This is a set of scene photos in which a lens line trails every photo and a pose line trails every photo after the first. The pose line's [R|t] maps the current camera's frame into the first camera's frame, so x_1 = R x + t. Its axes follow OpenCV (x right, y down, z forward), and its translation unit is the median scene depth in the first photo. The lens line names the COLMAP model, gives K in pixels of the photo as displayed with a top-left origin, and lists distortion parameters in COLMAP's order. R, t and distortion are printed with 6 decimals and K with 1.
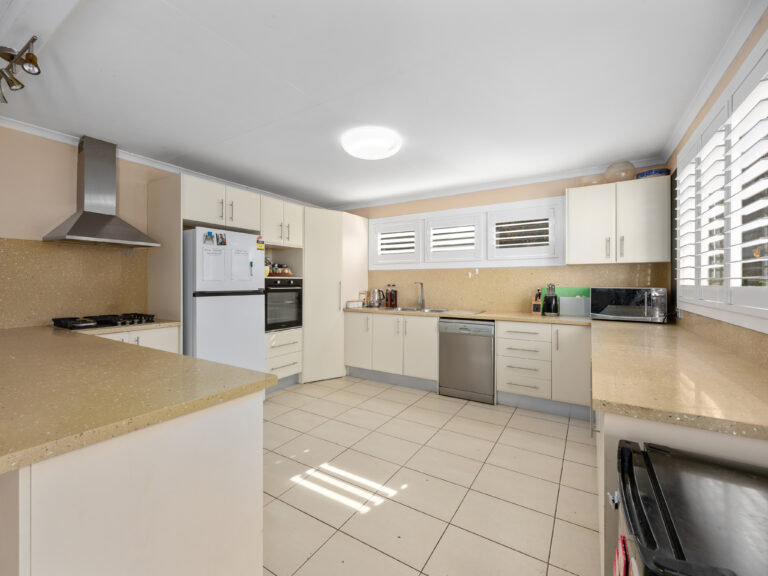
lens RADIAL K [[336.4, 0, 380.5], [0, 336.4, 285.5], [0, 0, 1]] dist [-0.002168, -0.000577]
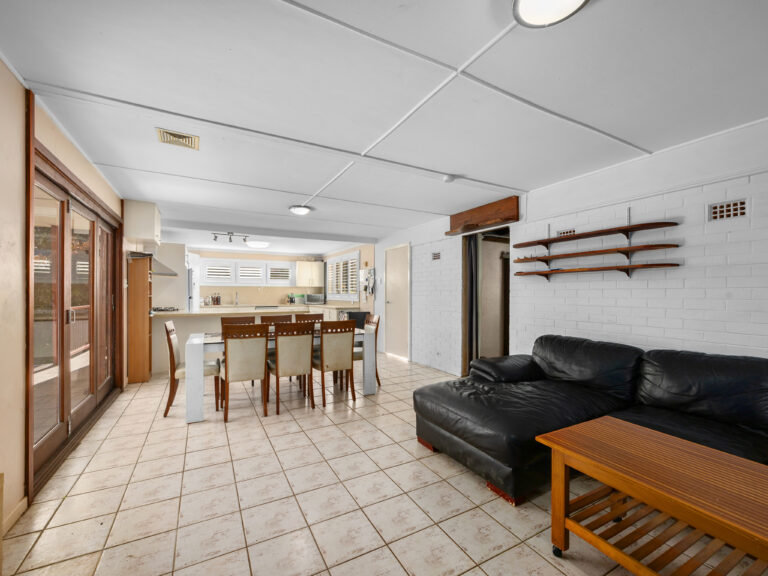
lens RADIAL K [[336.4, 0, 382.1], [0, 336.4, 290.4], [0, 0, 1]] dist [-0.002168, -0.000577]
pose [[0.499681, 0.003852, 0.866201, -1.563824], [0.004064, 0.999969, -0.006791, -0.004521], [-0.866200, 0.006914, 0.499650, -1.074148]]
